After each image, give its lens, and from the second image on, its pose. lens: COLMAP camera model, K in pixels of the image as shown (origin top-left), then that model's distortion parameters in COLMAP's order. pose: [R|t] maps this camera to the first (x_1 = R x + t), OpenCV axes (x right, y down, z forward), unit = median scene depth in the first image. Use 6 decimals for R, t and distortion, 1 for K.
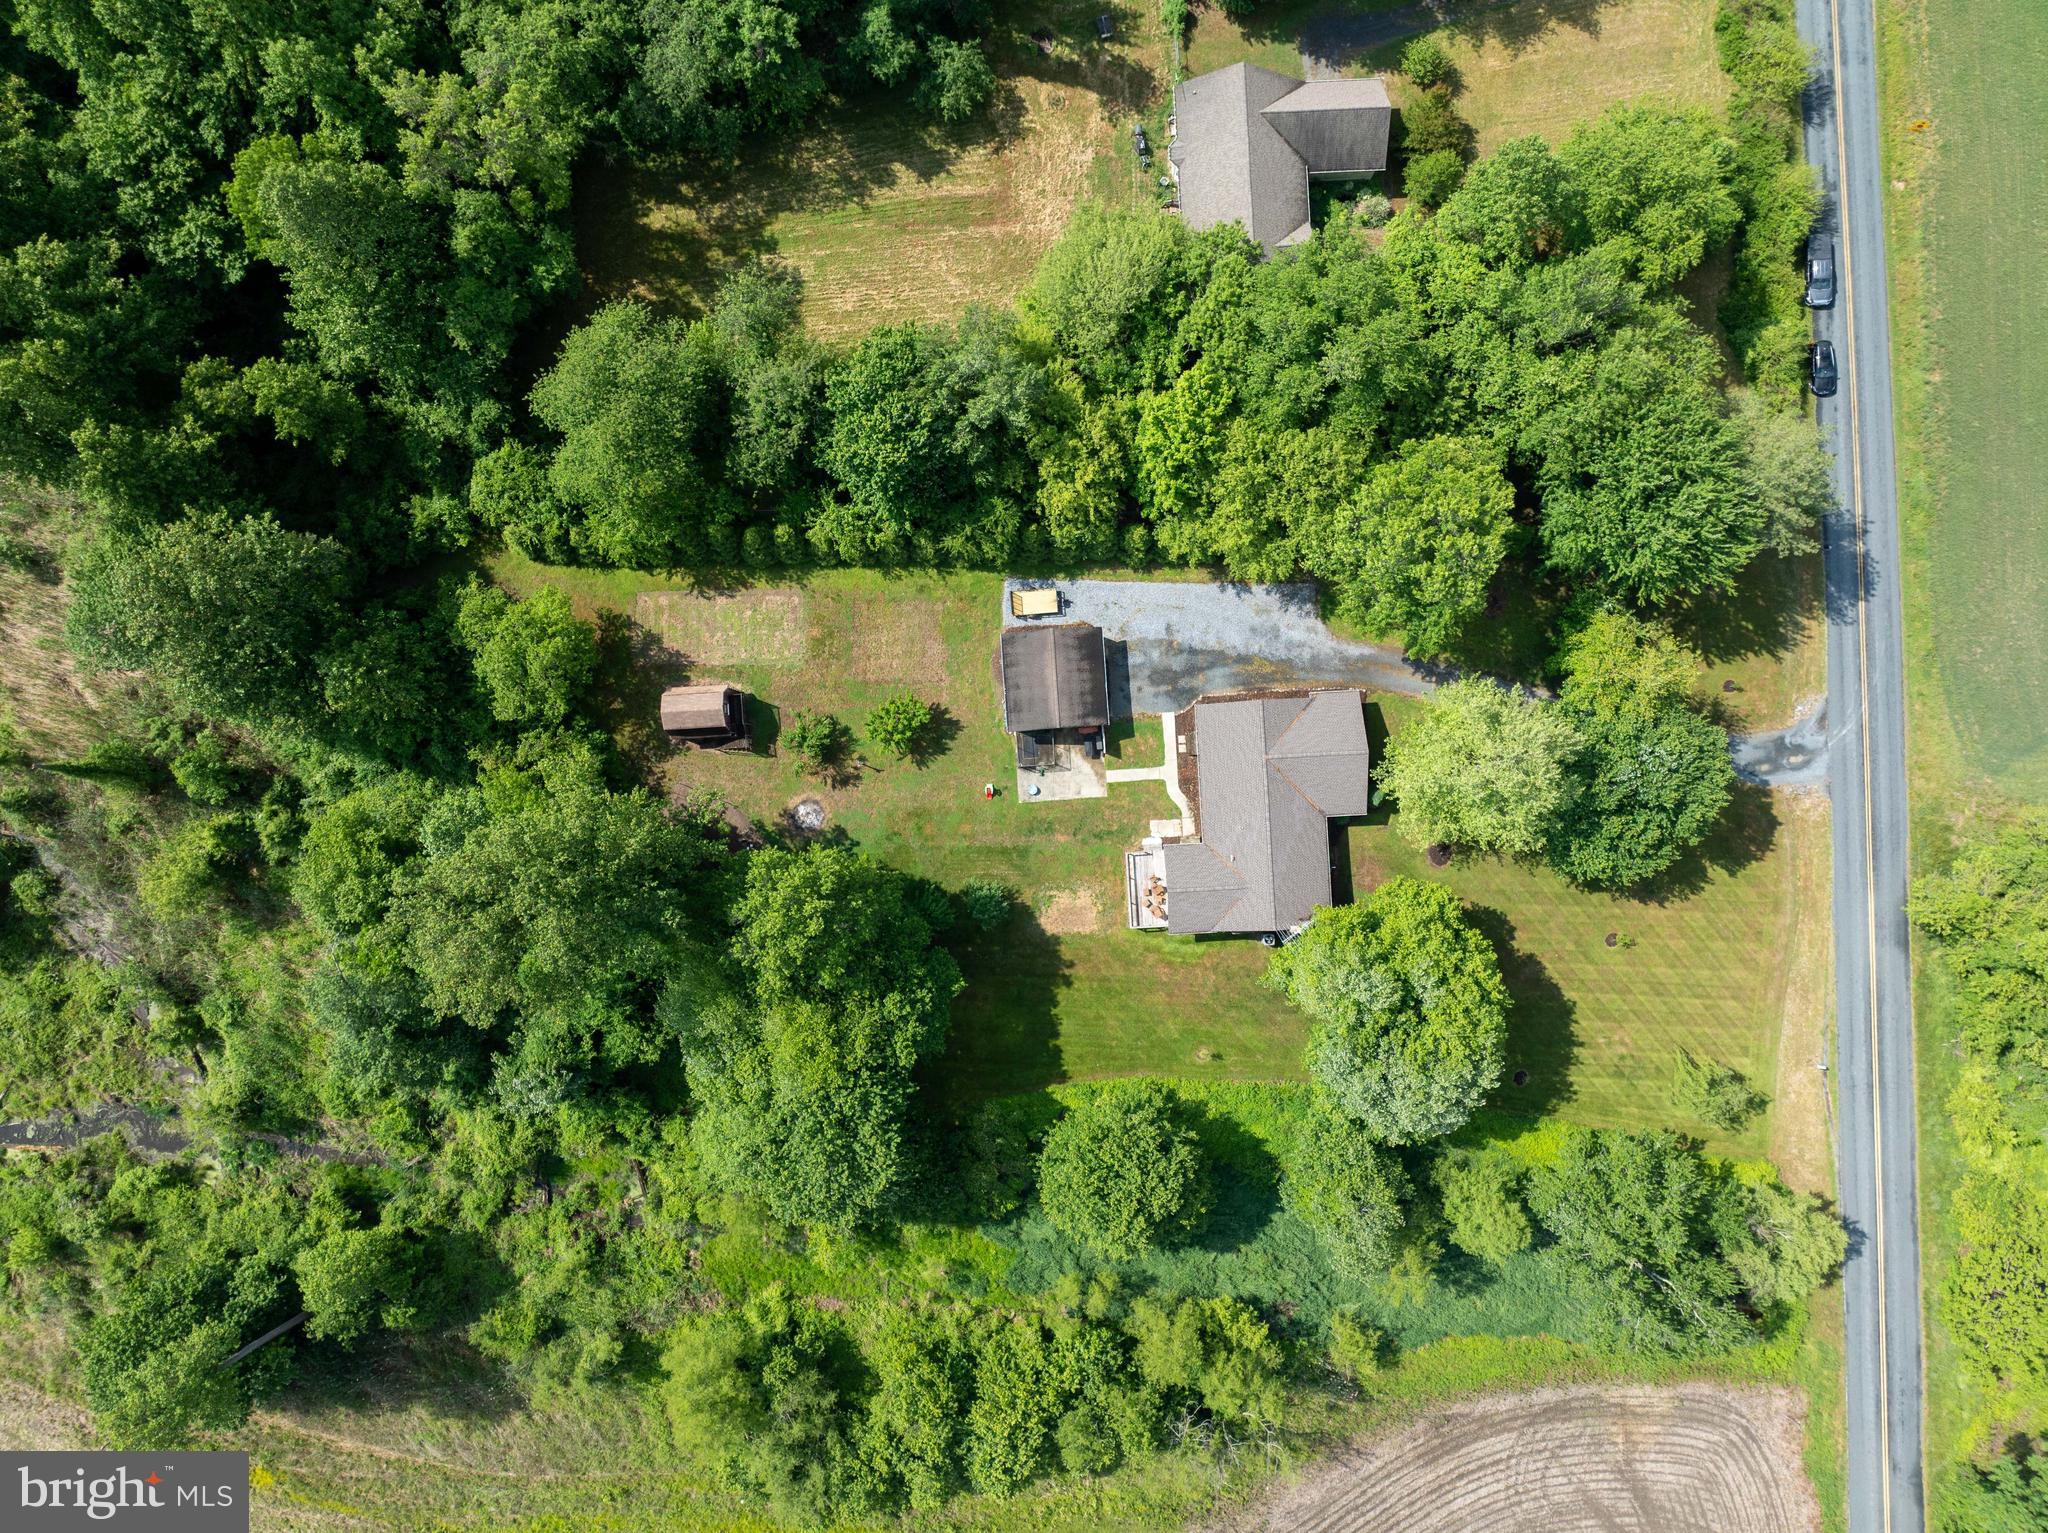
lens RADIAL K [[1458.7, 0, 1021.6], [0, 1458.7, 769.5], [0, 0, 1]] dist [-0.052921, 0.022248]
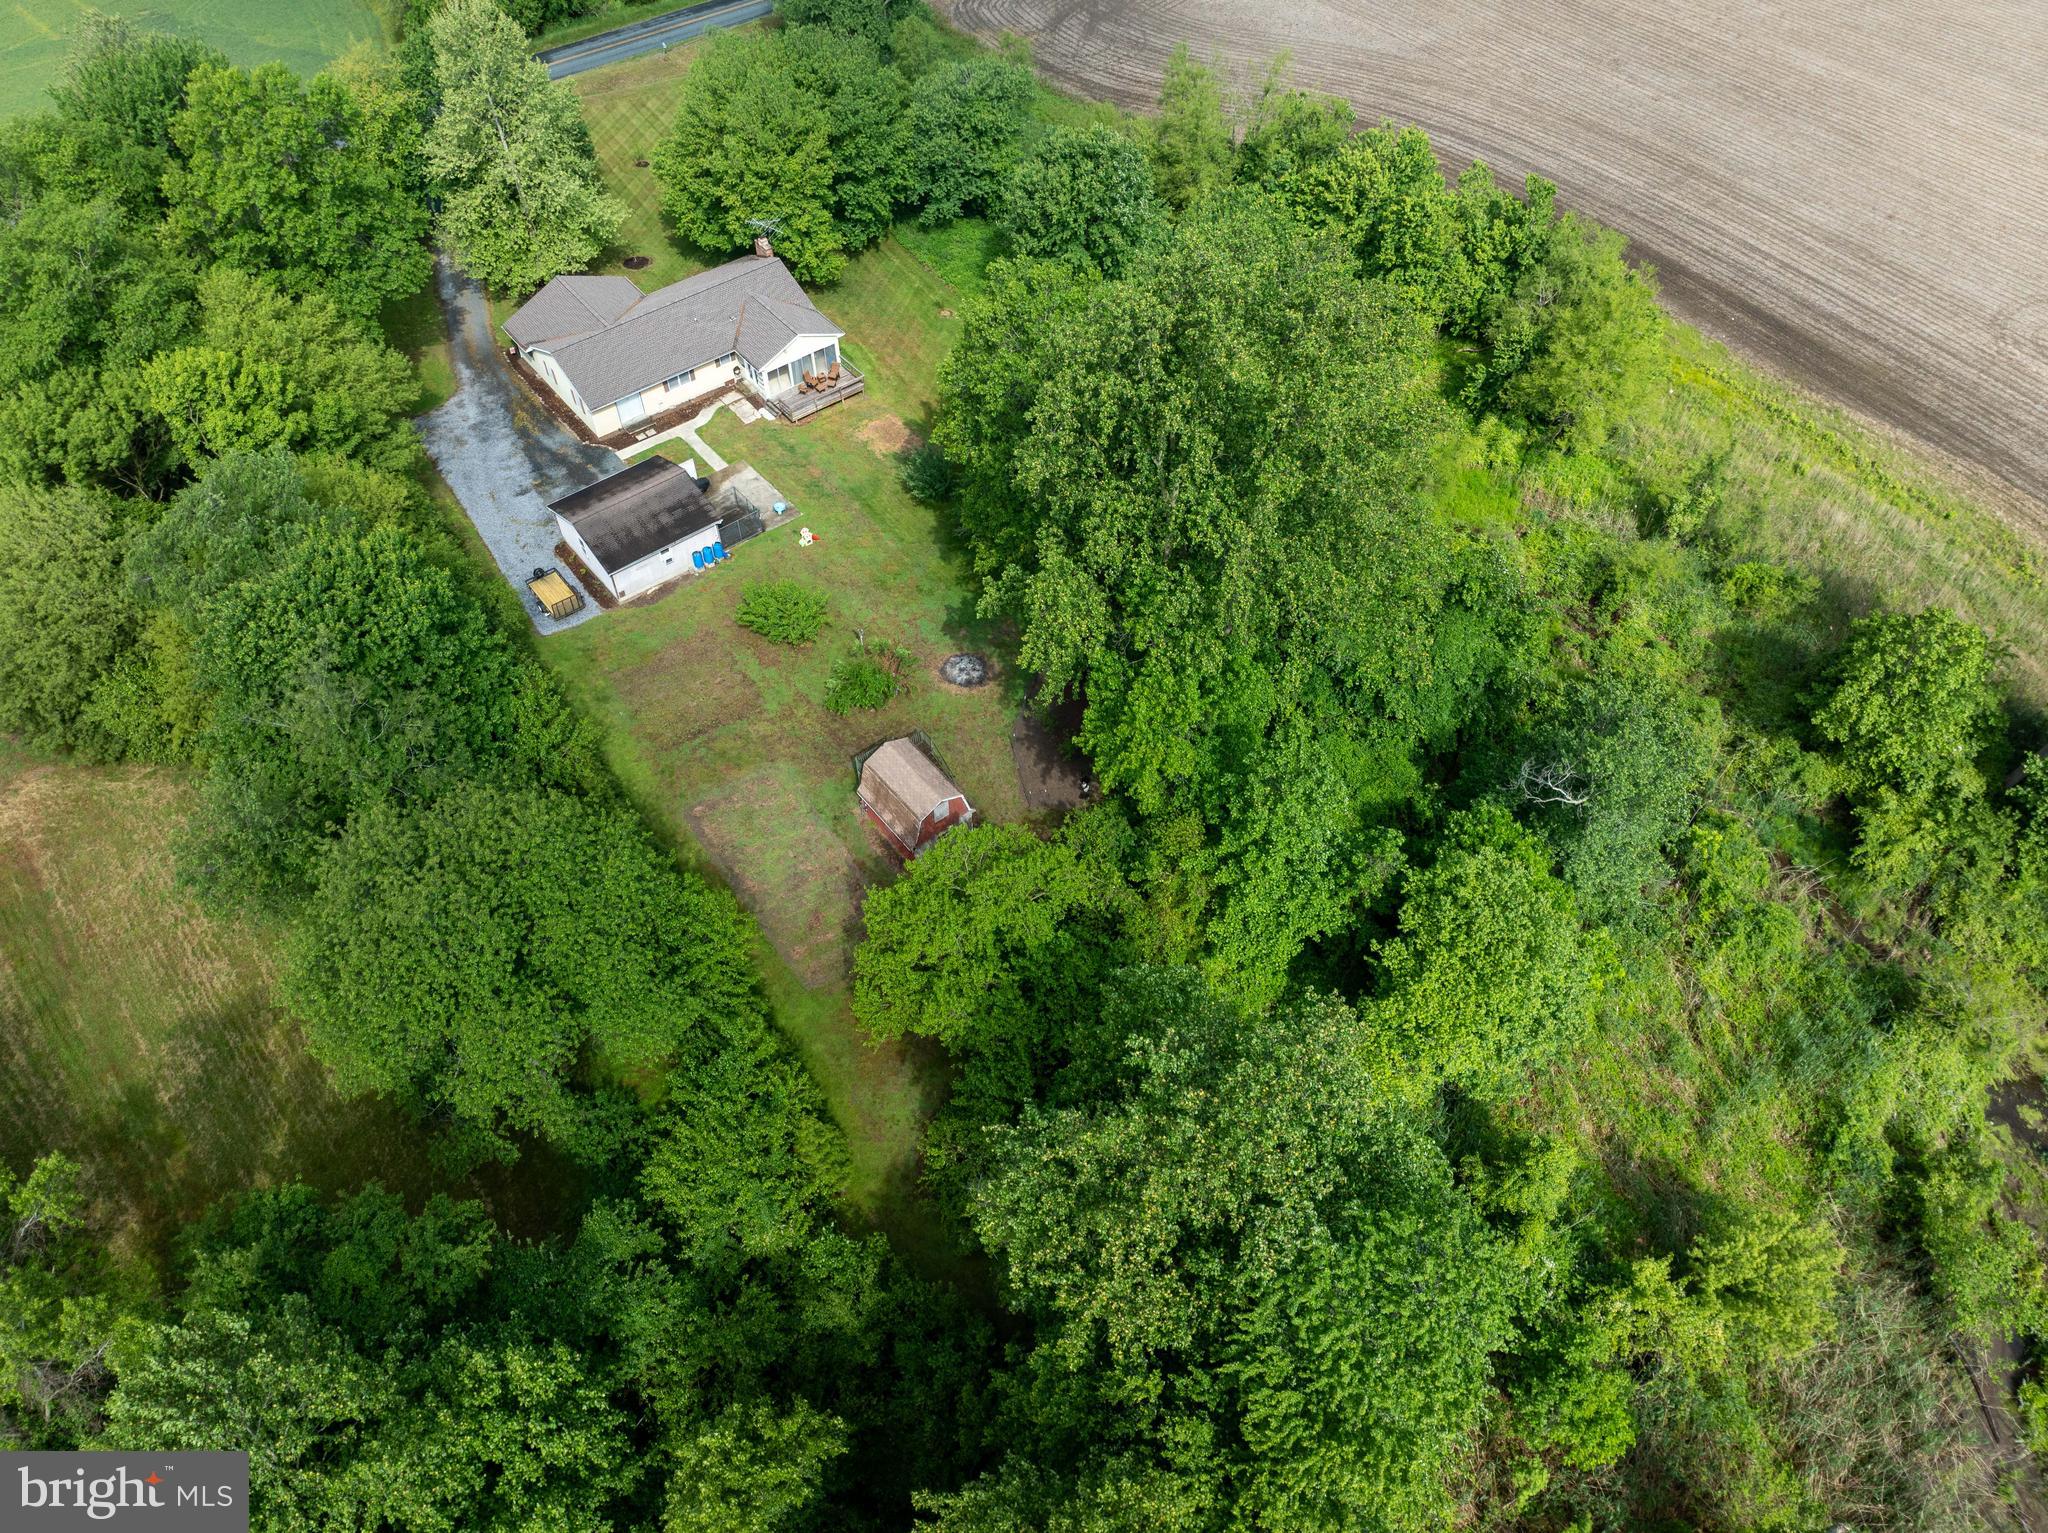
lens RADIAL K [[1455.4, 0, 1028.6], [0, 1455.4, 756.4], [0, 0, 1]] dist [-0.062318, 0.041840]
pose [[-0.572874, -0.620557, 0.535466, -0.575491], [0.819642, -0.432679, 0.375466, -0.229385], [-0.001313, 0.653986, 0.756506, 0.492028]]
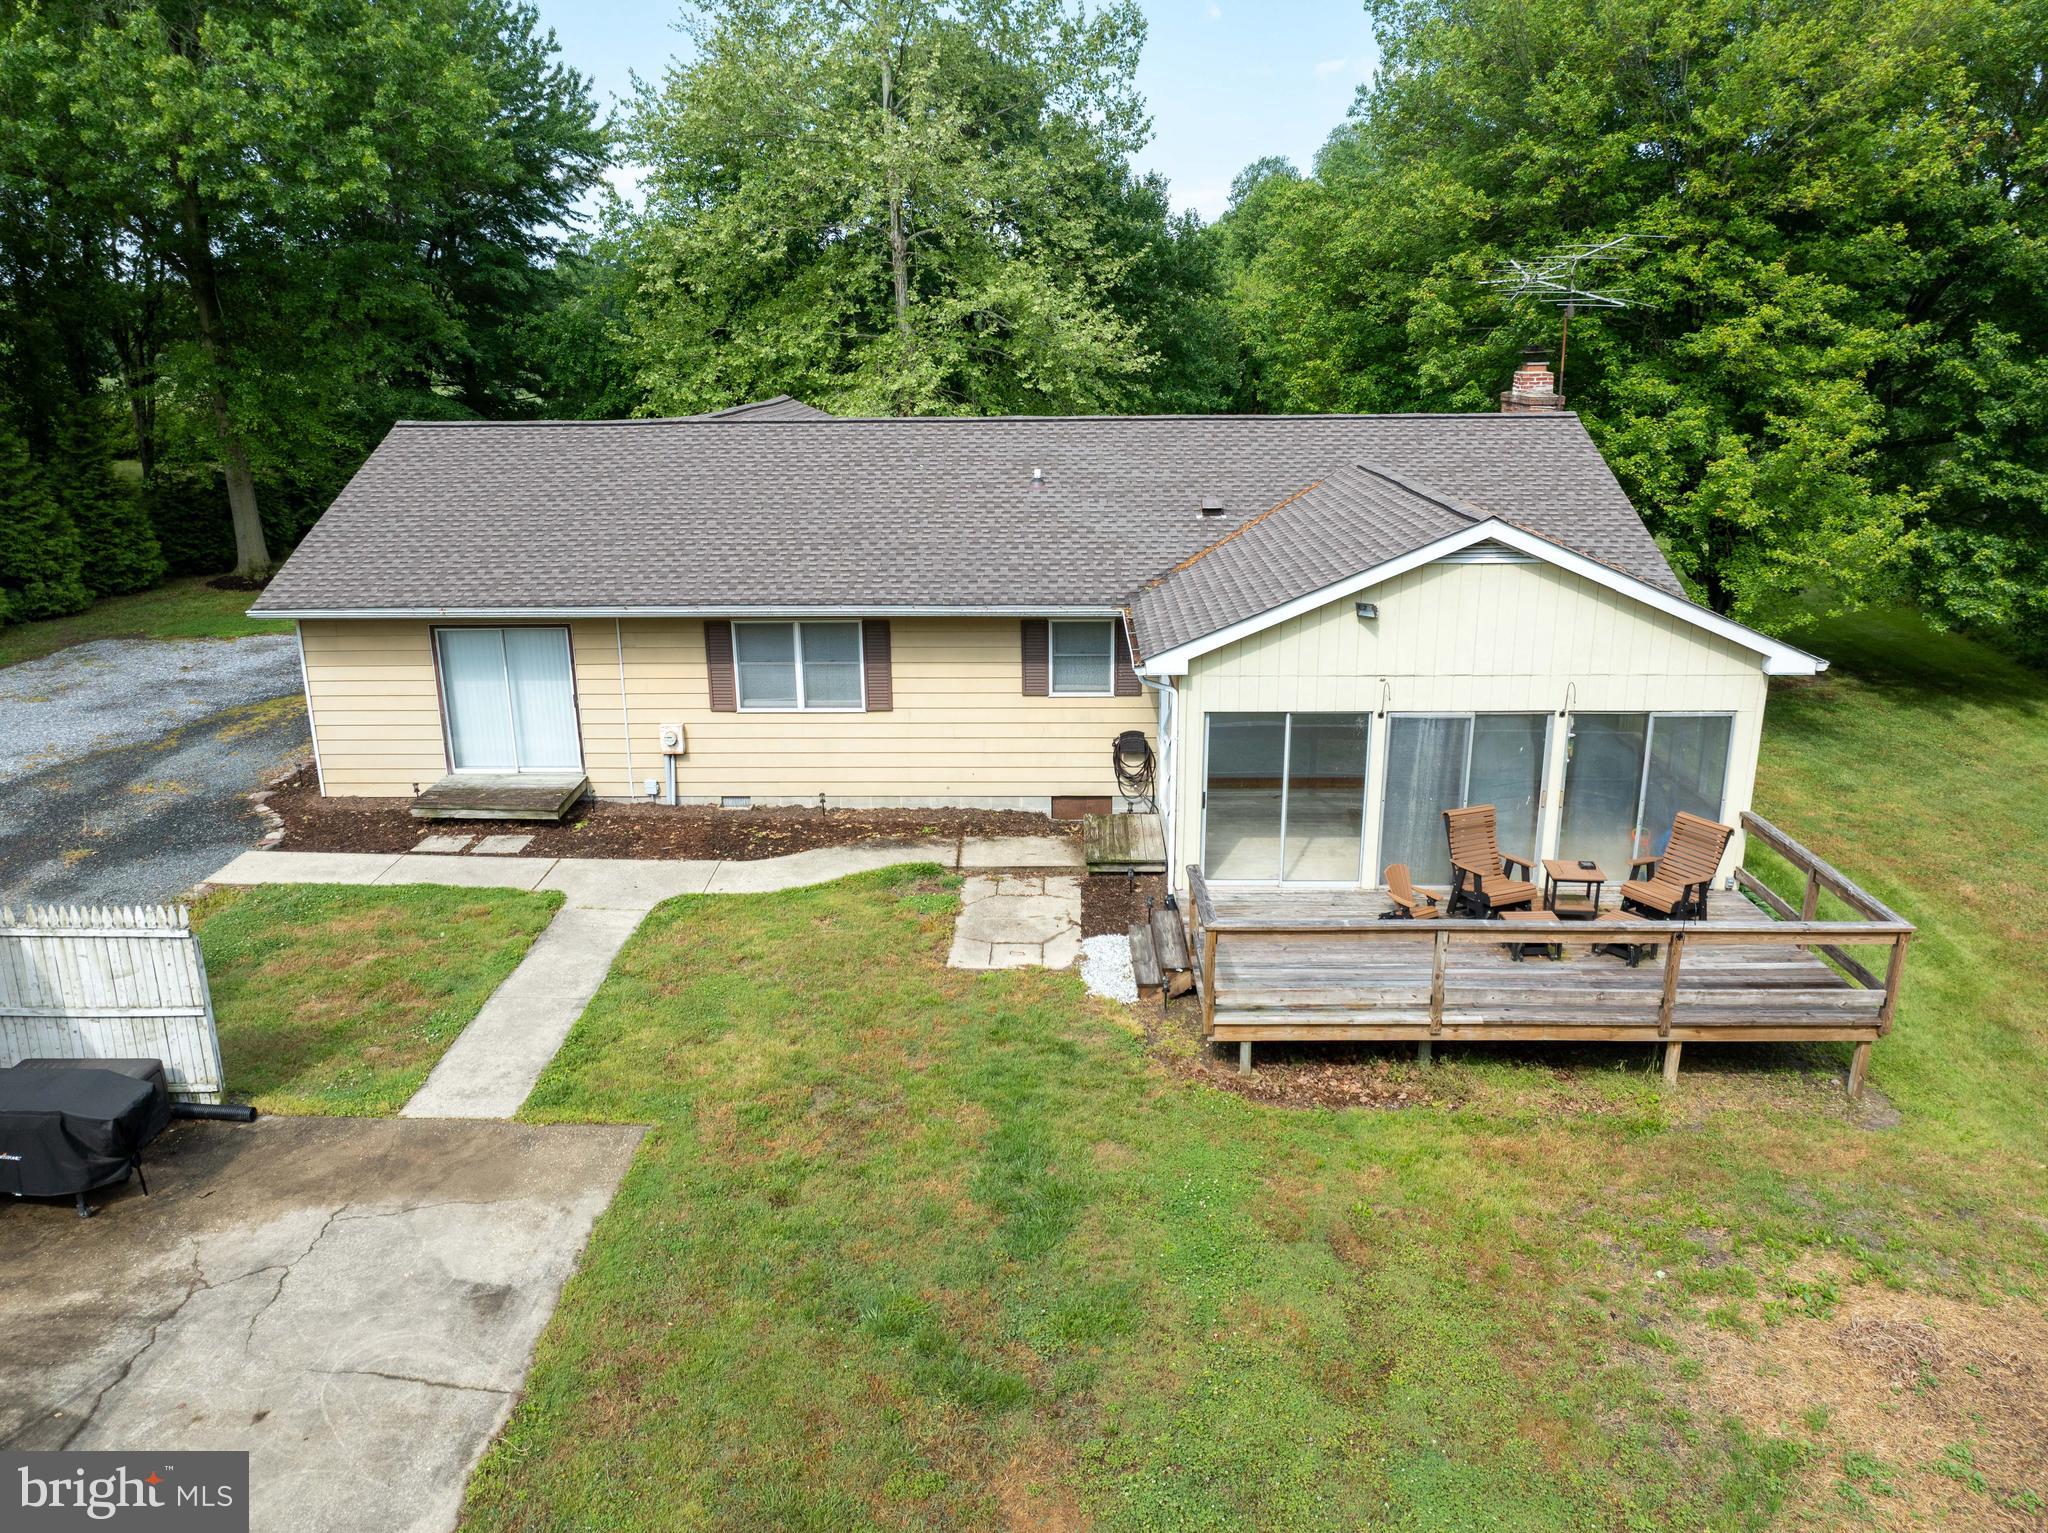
lens RADIAL K [[1441.6, 0, 1027.3], [0, 1441.6, 765.5], [0, 0, 1]] dist [-0.039573, 0.001984]
pose [[0.080118, -0.273816, 0.958439, -0.026742], [0.996748, 0.030356, -0.074647, 0.051100], [-0.008655, 0.961303, 0.275357, 0.950233]]
